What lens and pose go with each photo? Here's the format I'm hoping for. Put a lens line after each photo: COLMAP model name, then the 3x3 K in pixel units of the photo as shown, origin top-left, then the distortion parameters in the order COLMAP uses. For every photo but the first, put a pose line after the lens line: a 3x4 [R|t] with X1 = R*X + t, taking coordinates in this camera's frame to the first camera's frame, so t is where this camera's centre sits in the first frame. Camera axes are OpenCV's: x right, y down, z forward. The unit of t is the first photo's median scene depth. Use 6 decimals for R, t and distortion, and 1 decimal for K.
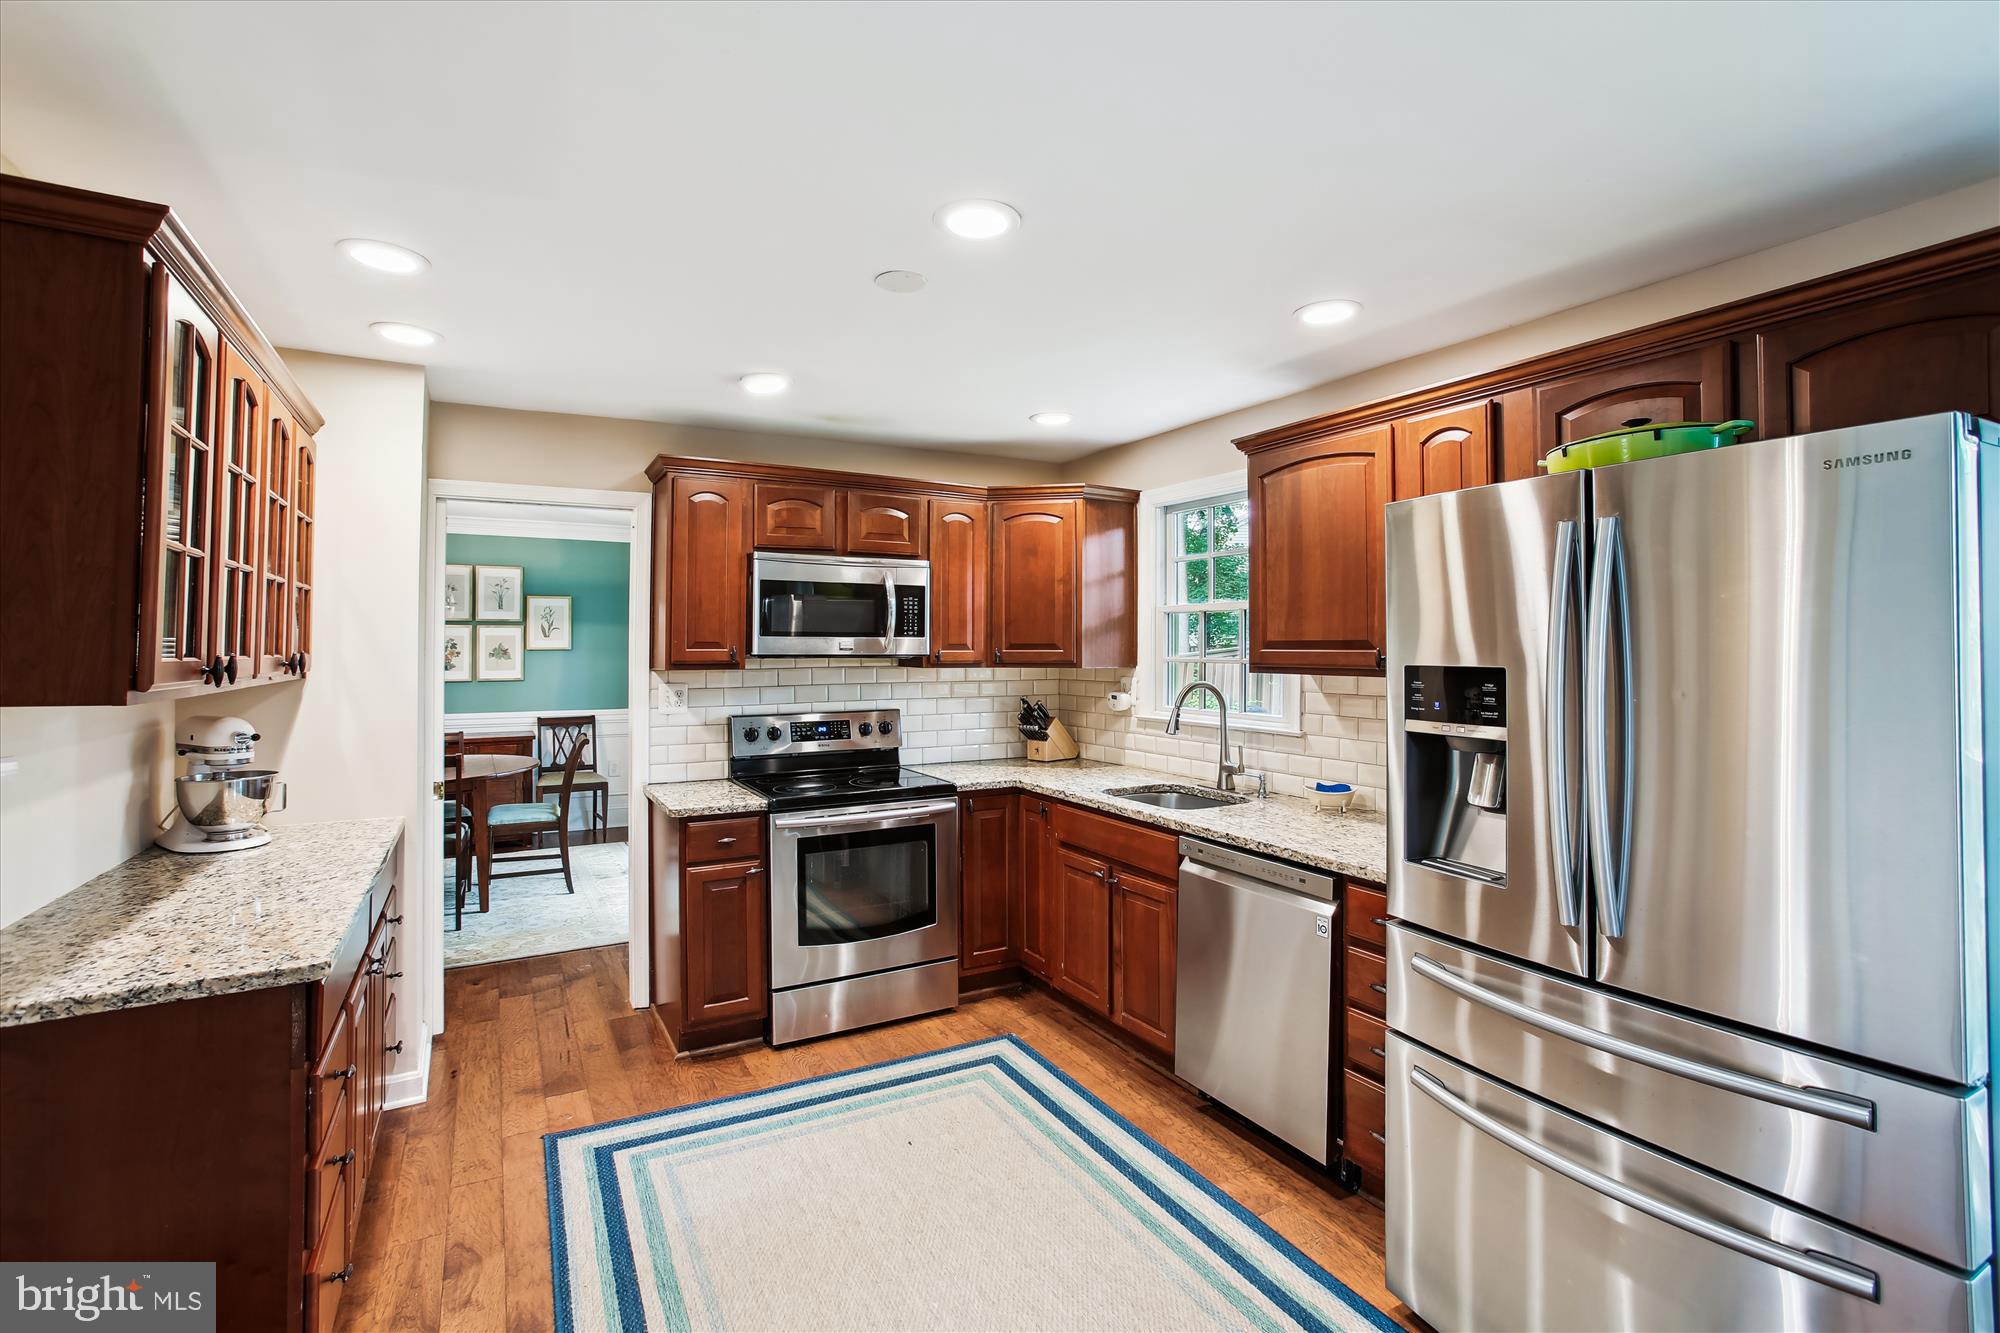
lens RADIAL K [[925.3, 0, 997.1], [0, 925.3, 637.8], [0, 0, 1]] dist [-0.067307, 0.037601]
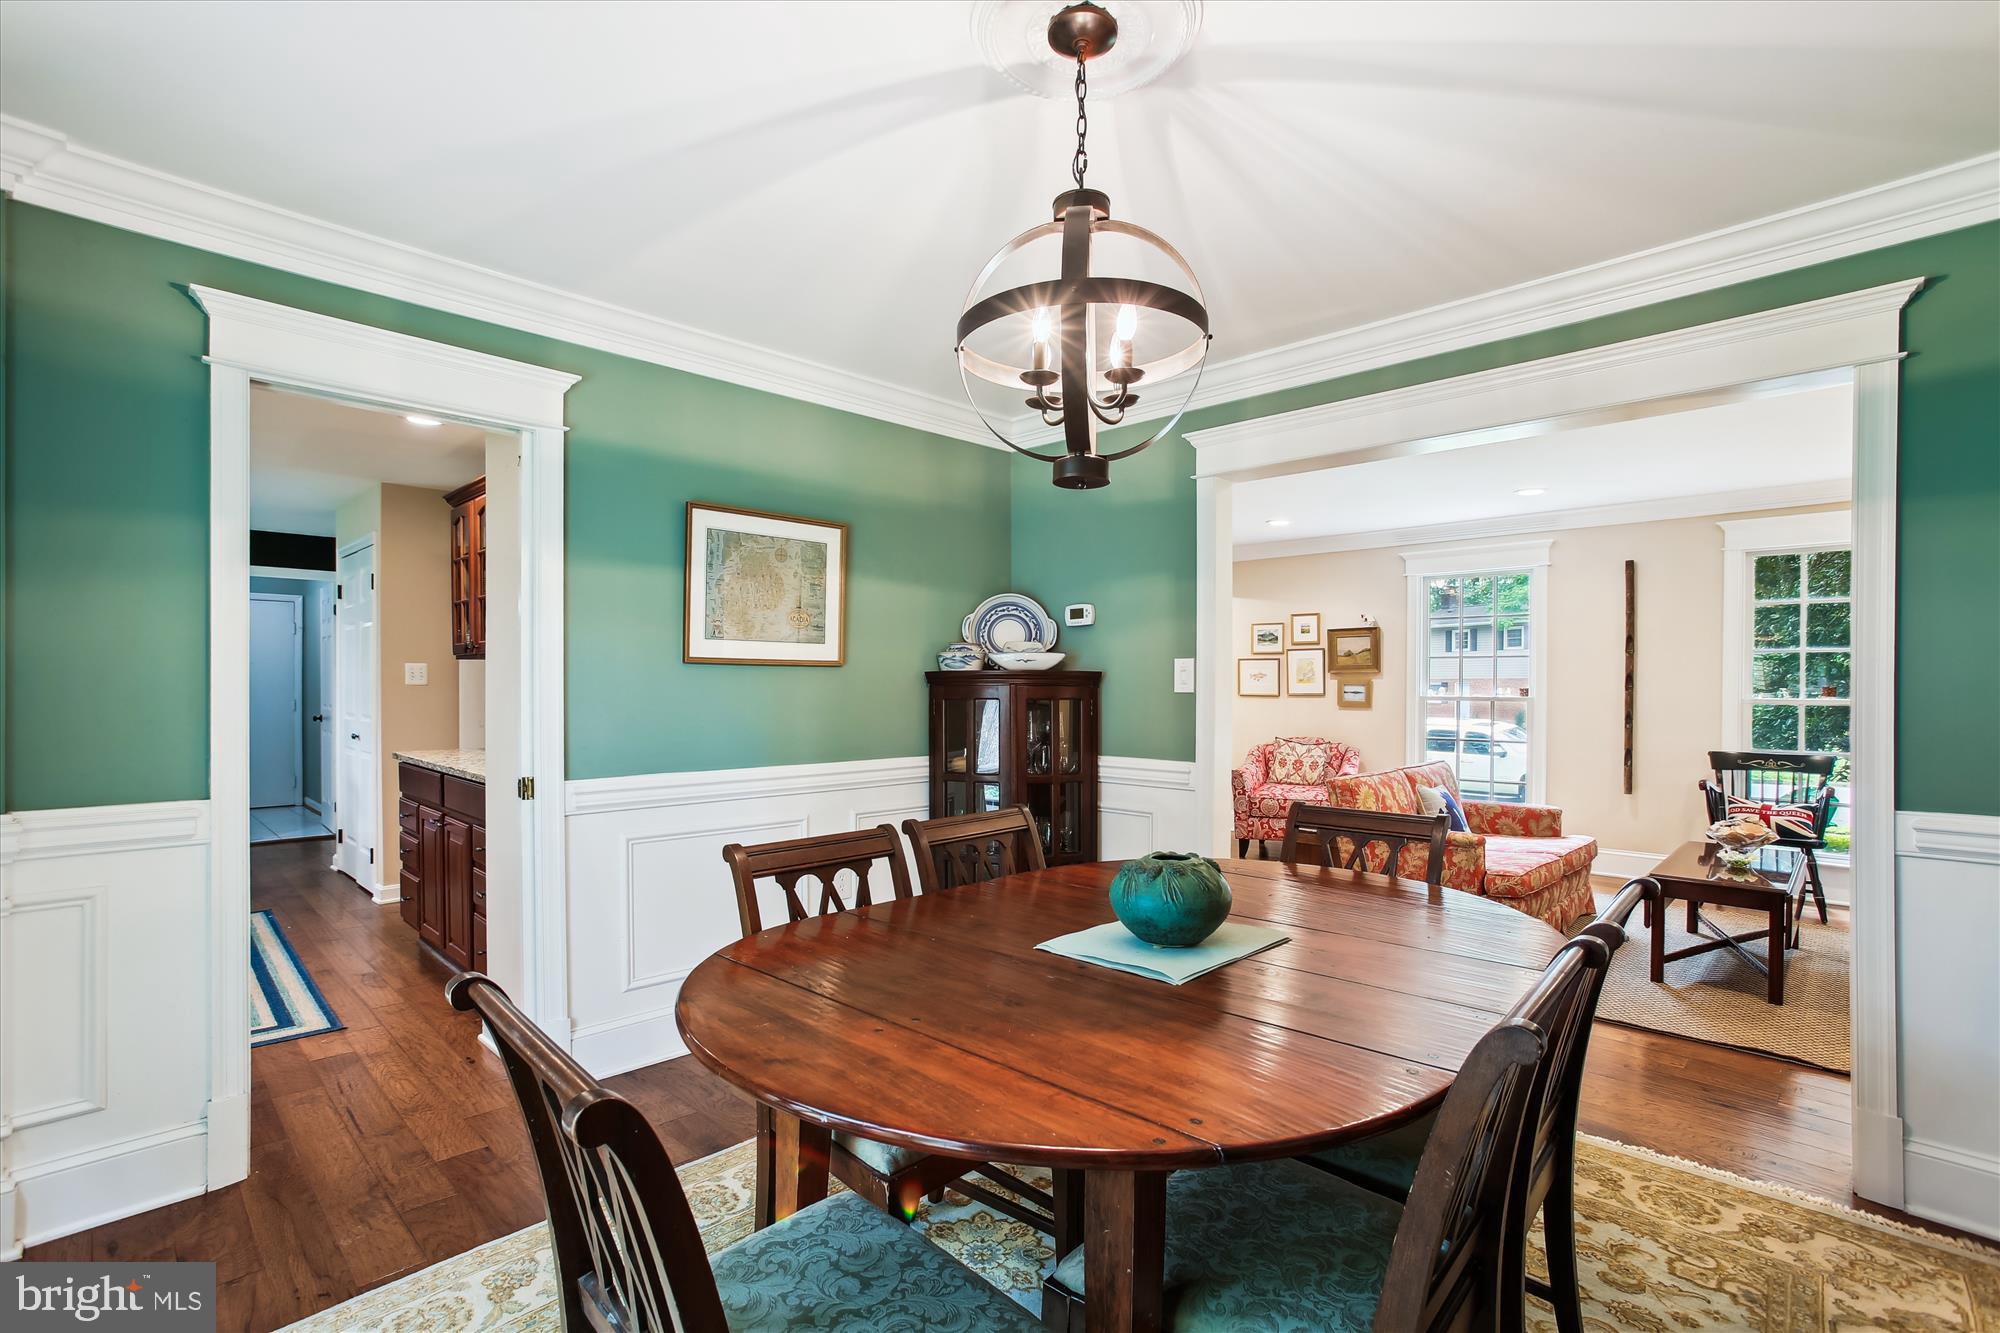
lens RADIAL K [[905.8, 0, 996.0], [0, 905.8, 675.3], [0, 0, 1]] dist [-0.058719, 0.036266]
pose [[-0.957410, 0.000117, -0.288731, -0.772265], [0.004507, 0.999884, -0.014538, 0.075291], [0.288696, -0.015220, -0.957300, 1.858091]]
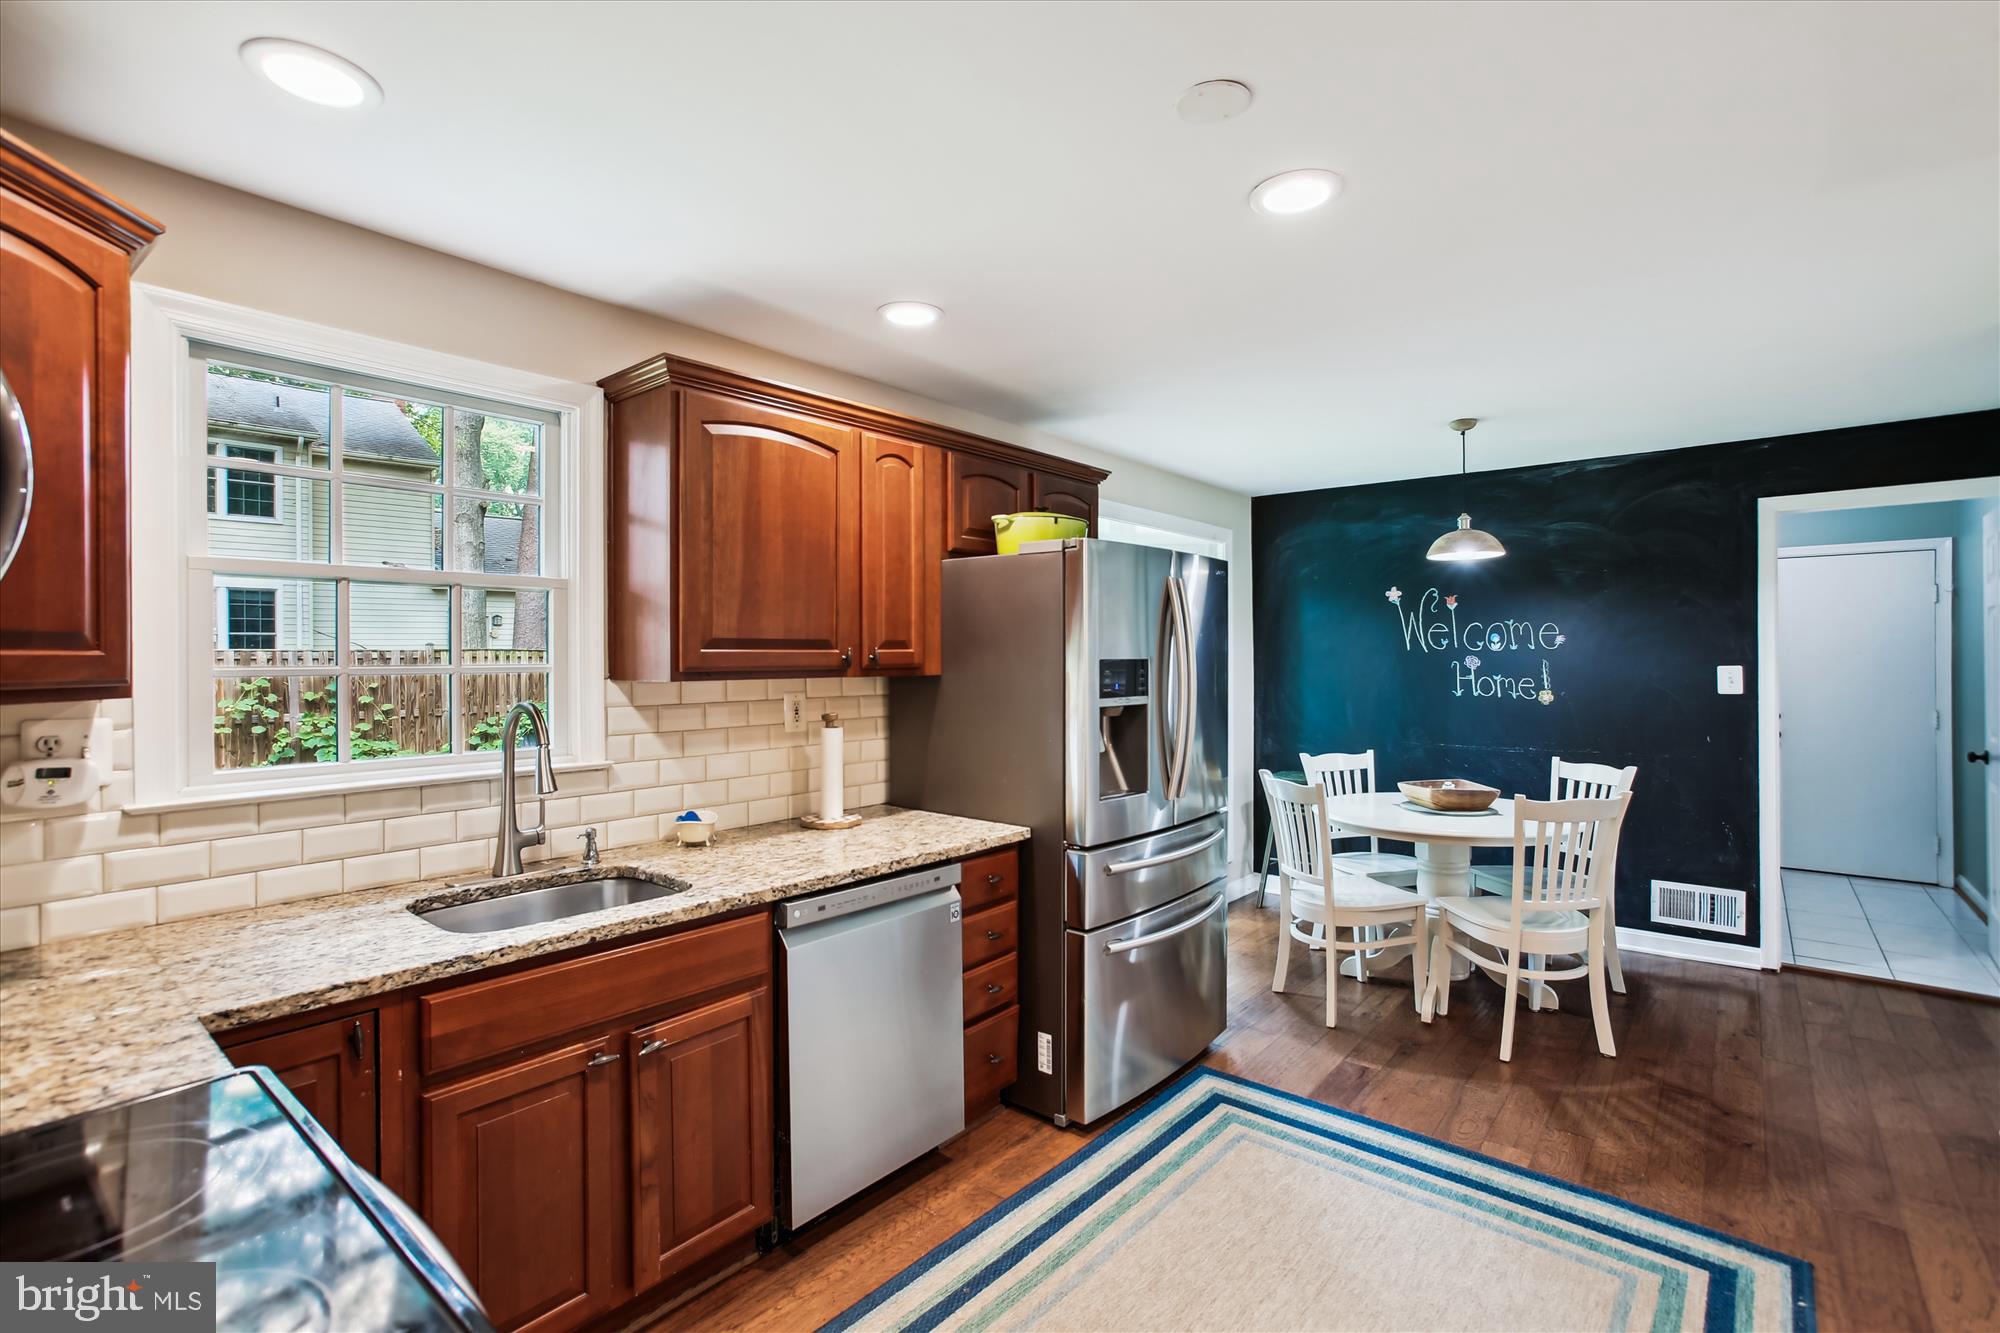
lens RADIAL K [[920.8, 0, 1007.1], [0, 920.8, 658.6], [0, 0, 1]] dist [-0.060365, 0.033821]
pose [[-0.362148, -0.002739, 0.932116, -0.442090], [-0.005771, 0.999983, 0.000696, 0.015945], [-0.932103, -0.005127, -0.362158, 0.905341]]
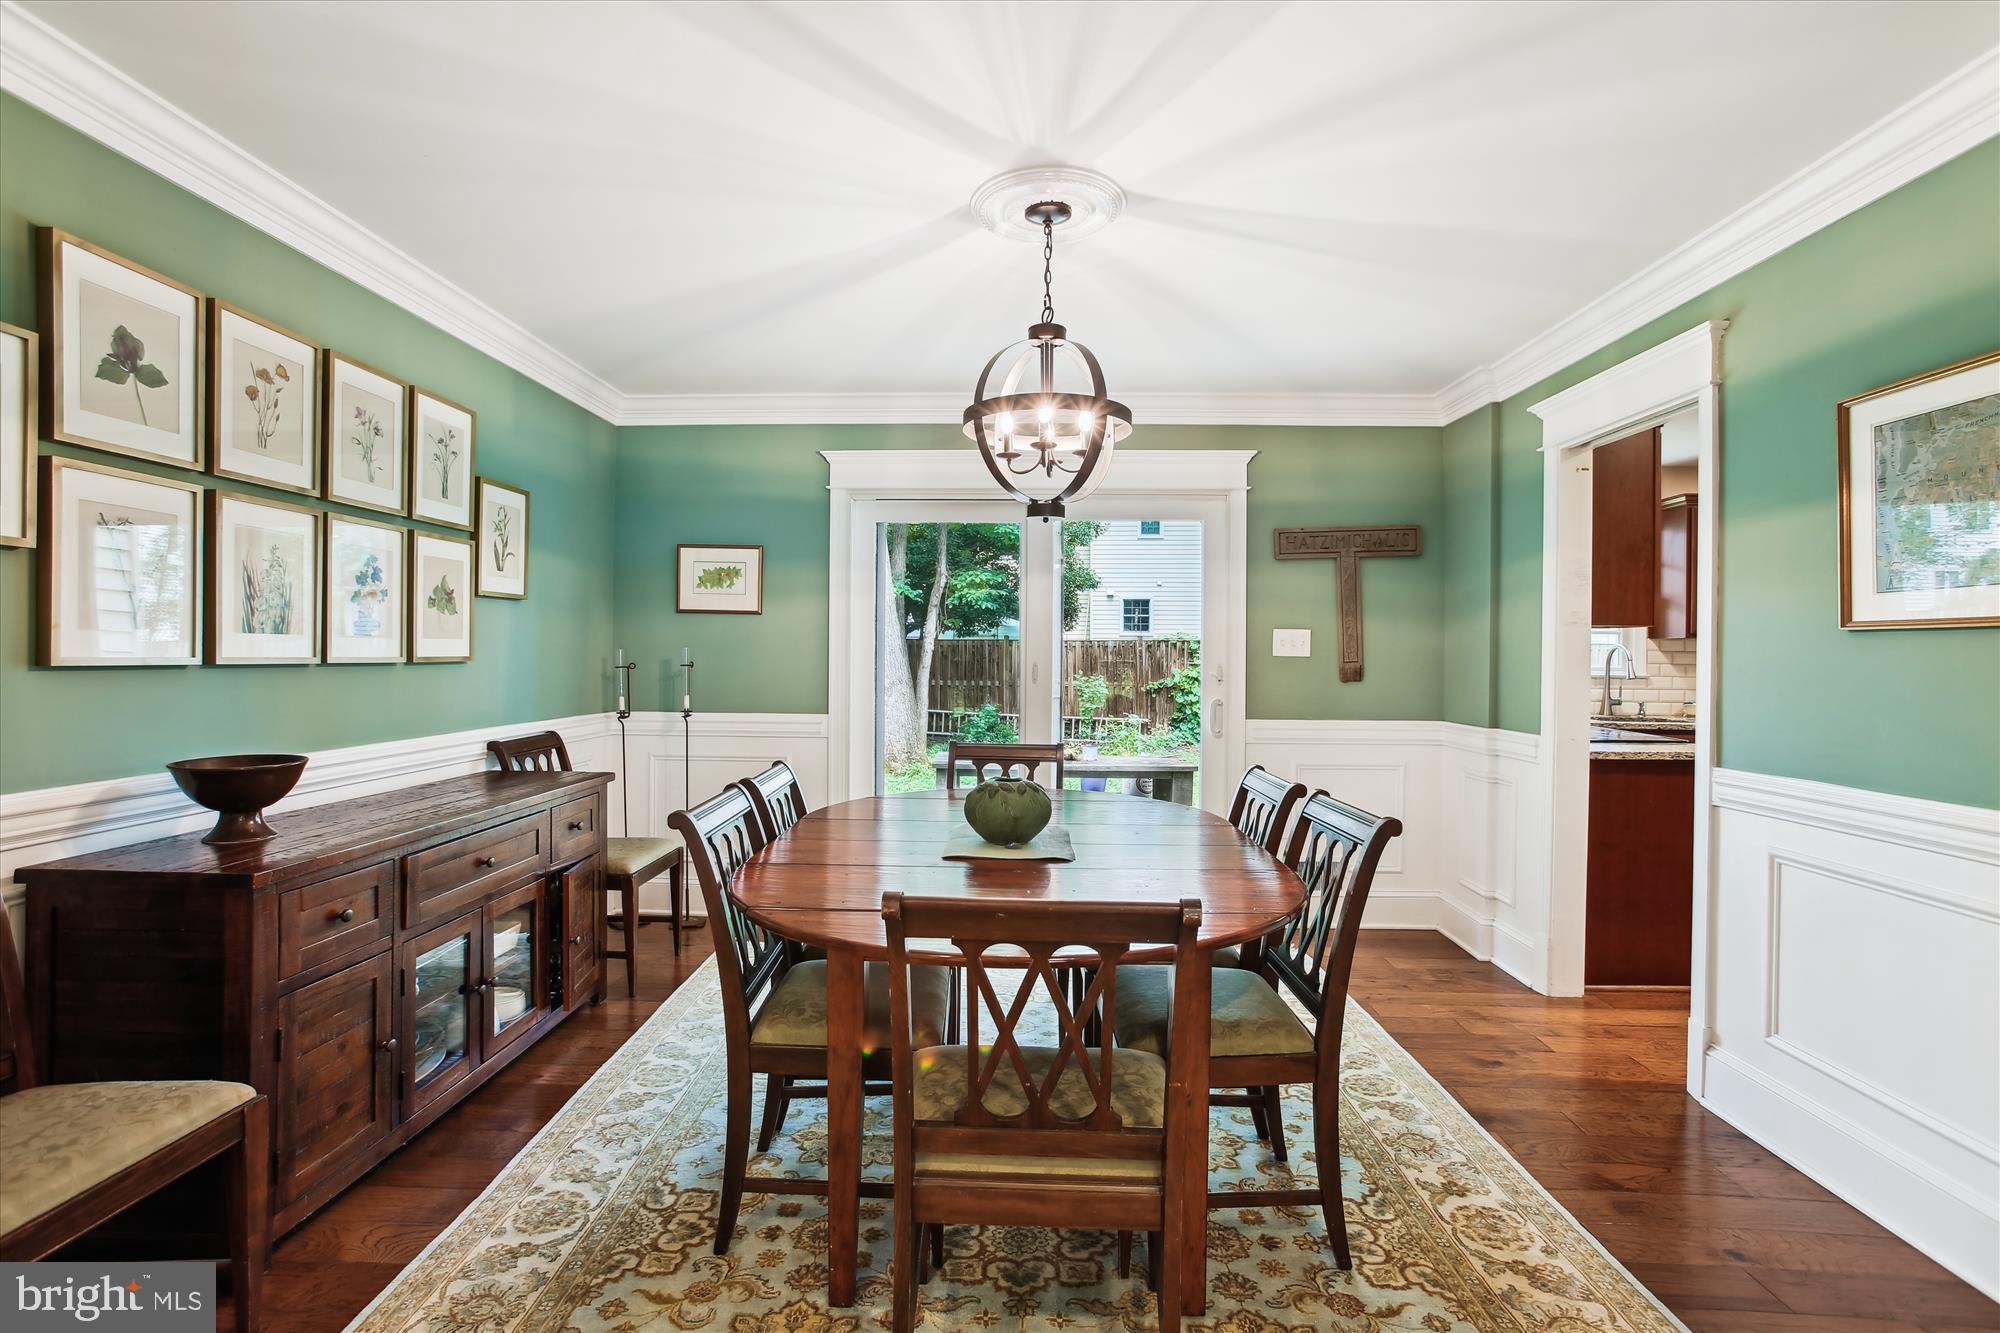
lens RADIAL K [[914.6, 0, 992.0], [0, 914.6, 663.6], [0, 0, 1]] dist [-0.059647, 0.037466]
pose [[0.519014, -0.004781, 0.854752, -1.571928], [-0.018208, 0.999696, 0.016648, 0.071927], [-0.854572, -0.024204, 0.518769, 1.101416]]
